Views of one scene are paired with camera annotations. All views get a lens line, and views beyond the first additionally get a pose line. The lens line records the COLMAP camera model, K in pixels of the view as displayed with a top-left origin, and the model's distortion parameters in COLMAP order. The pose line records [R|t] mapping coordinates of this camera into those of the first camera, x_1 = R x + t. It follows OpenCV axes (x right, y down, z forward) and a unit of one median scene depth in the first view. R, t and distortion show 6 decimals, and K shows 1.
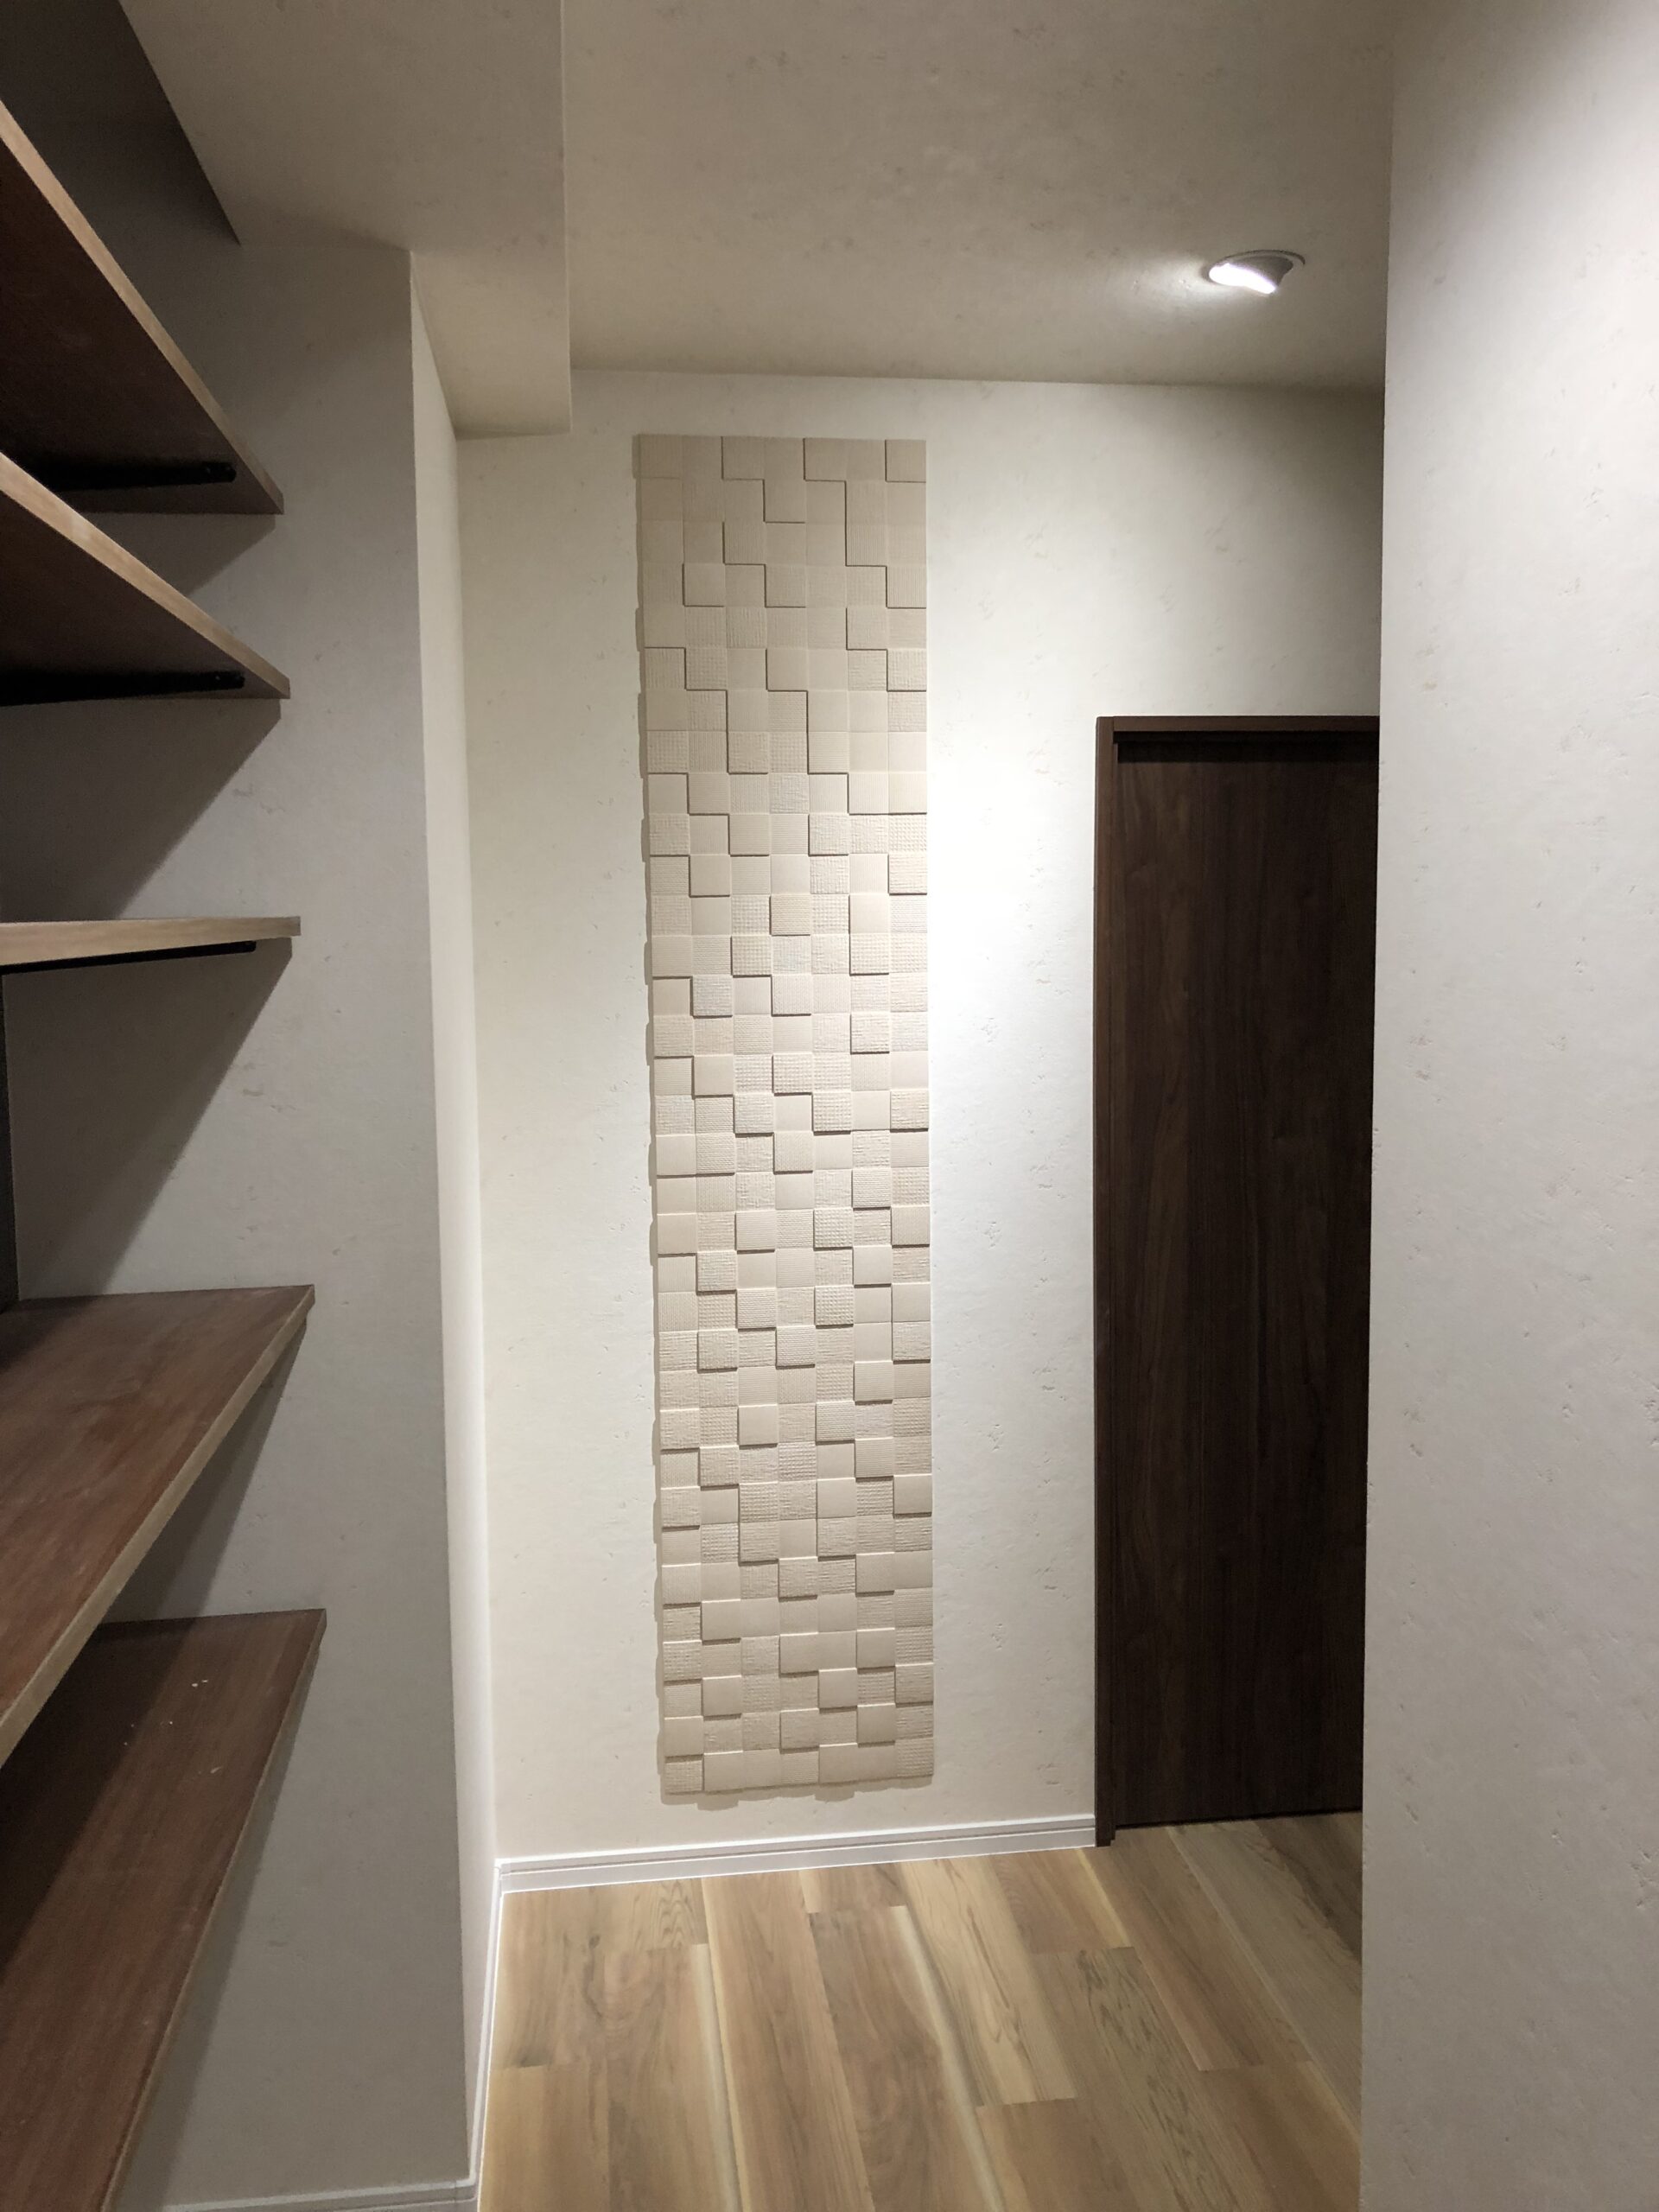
lens RADIAL K [[1818.9, 0, 829.5], [0, 1818.9, 1069.6], [0, 0, 1]] dist [0.077836, -0.091617]
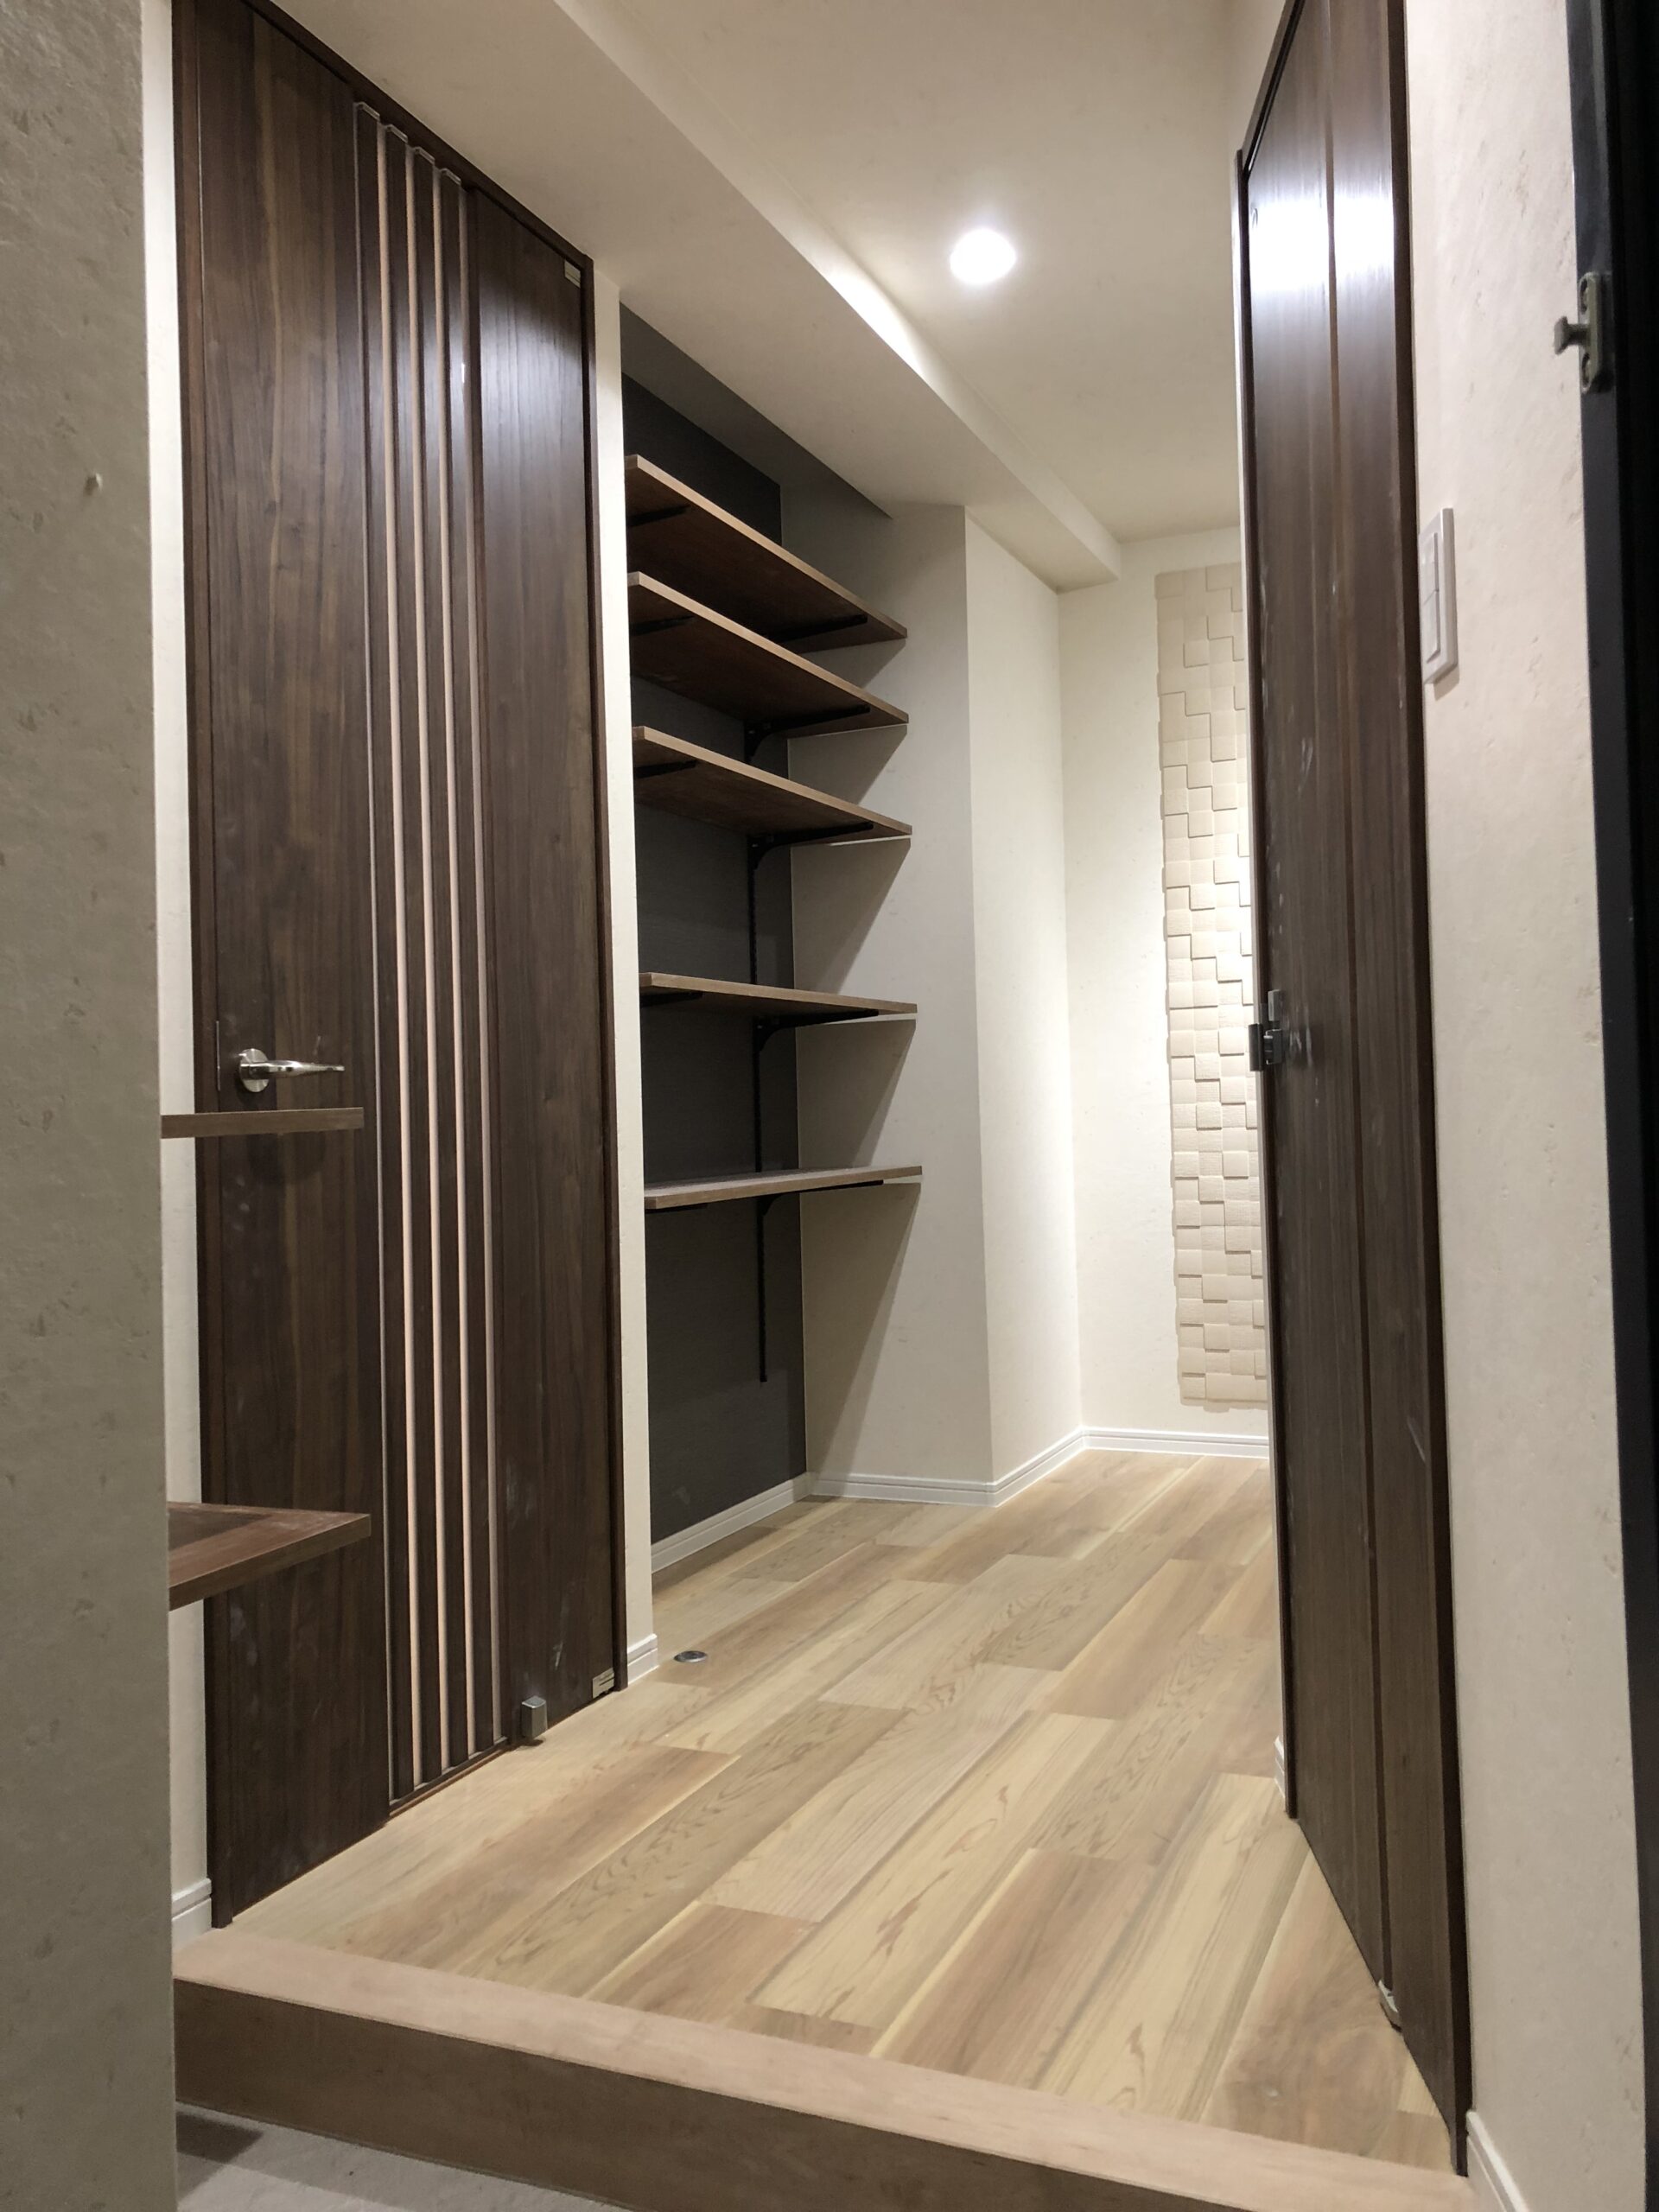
lens RADIAL K [[1818.9, 0, 829.5], [0, 1818.9, 1069.6], [0, 0, 1]] dist [0.077836, -0.091617]
pose [[0.850610, -0.024850, -0.525209, 0.507624], [-0.028671, 0.995204, -0.093521, 0.276619], [0.525015, 0.094608, 0.845819, -0.550723]]
